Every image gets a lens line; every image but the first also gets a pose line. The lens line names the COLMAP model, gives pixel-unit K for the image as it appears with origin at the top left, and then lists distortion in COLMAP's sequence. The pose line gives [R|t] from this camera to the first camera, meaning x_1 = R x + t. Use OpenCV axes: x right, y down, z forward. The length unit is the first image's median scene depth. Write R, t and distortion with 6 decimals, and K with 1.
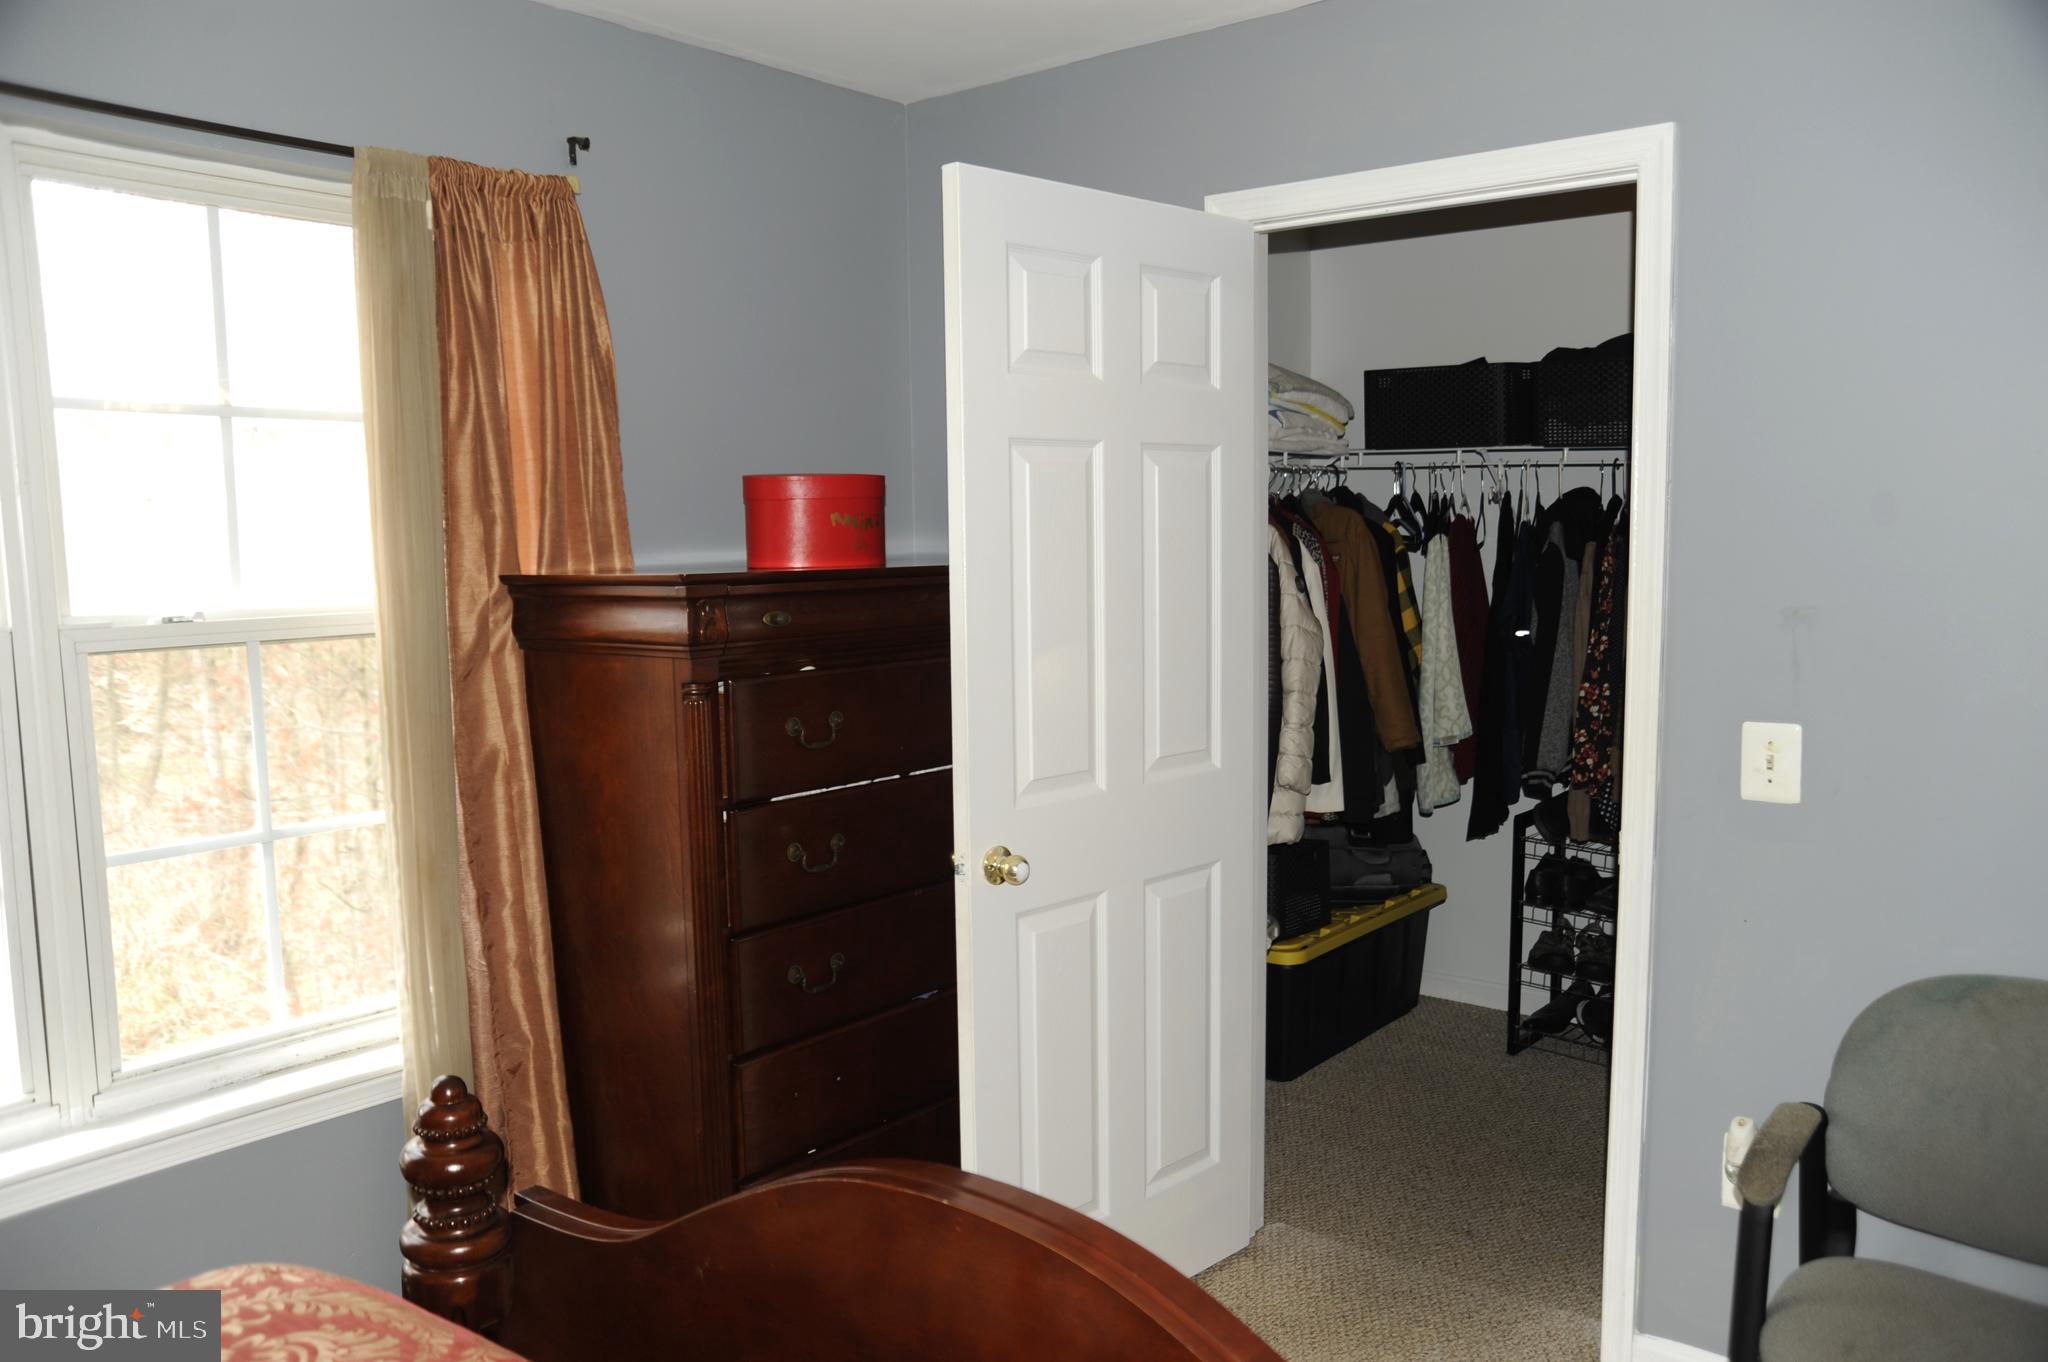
lens RADIAL K [[1569.2, 0, 1024.0], [0, 1569.2, 681.0], [0, 0, 1]] dist [0.039073, 0.005367]
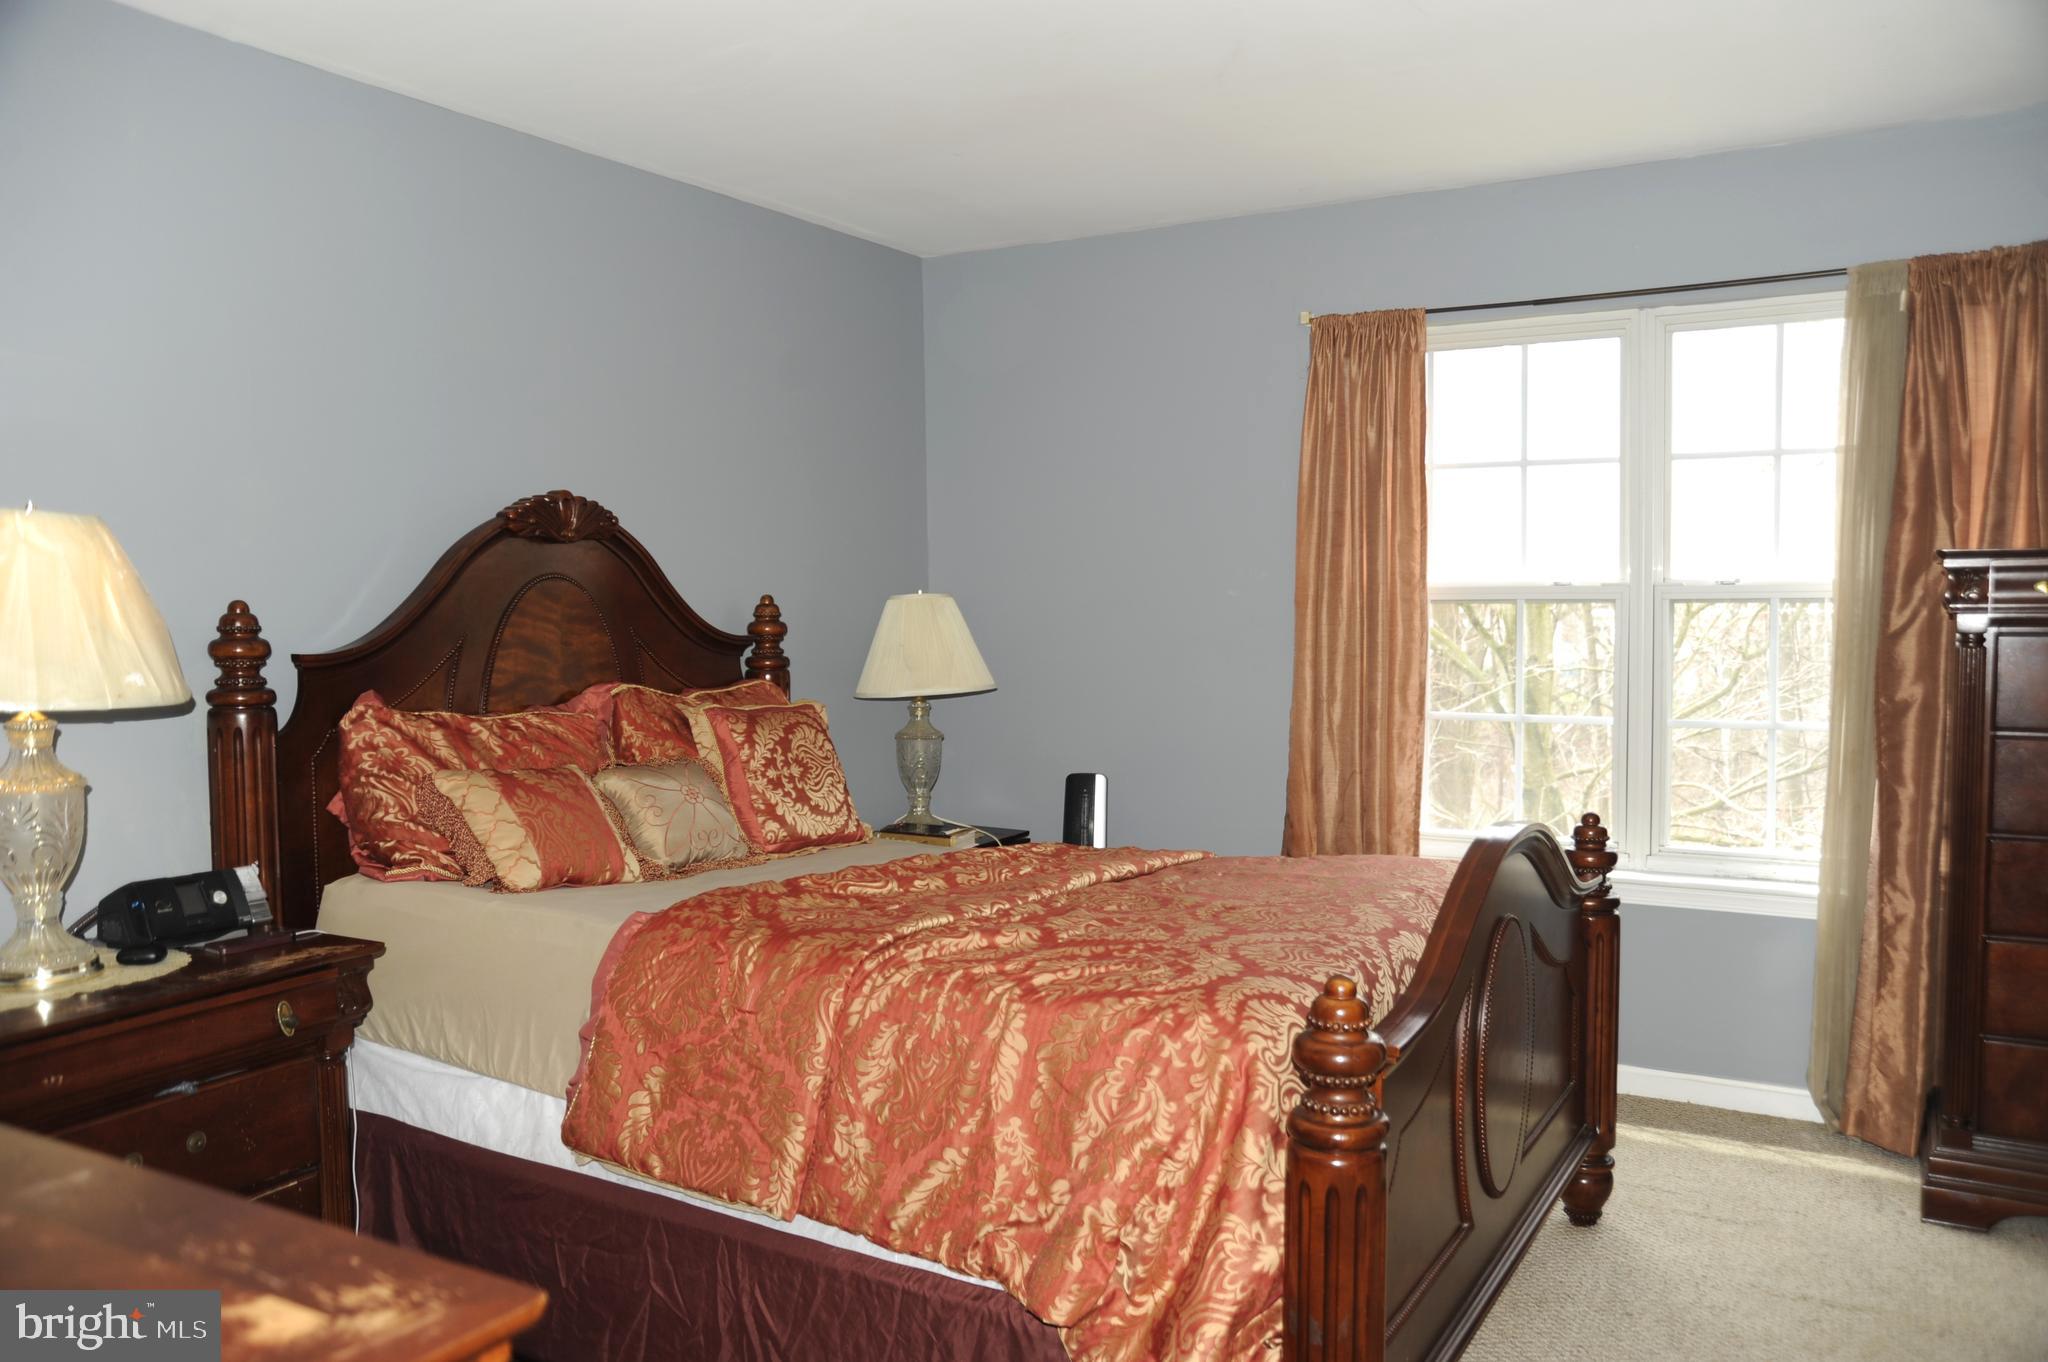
lens RADIAL K [[1569.2, 0, 1024.0], [0, 1569.2, 681.0], [0, 0, 1]] dist [0.039073, 0.005367]
pose [[0.148978, 0.070721, -0.986308, 0.953655], [-0.094883, 0.993859, 0.056931, 0.036585], [0.984278, 0.085103, 0.154773, 0.044647]]
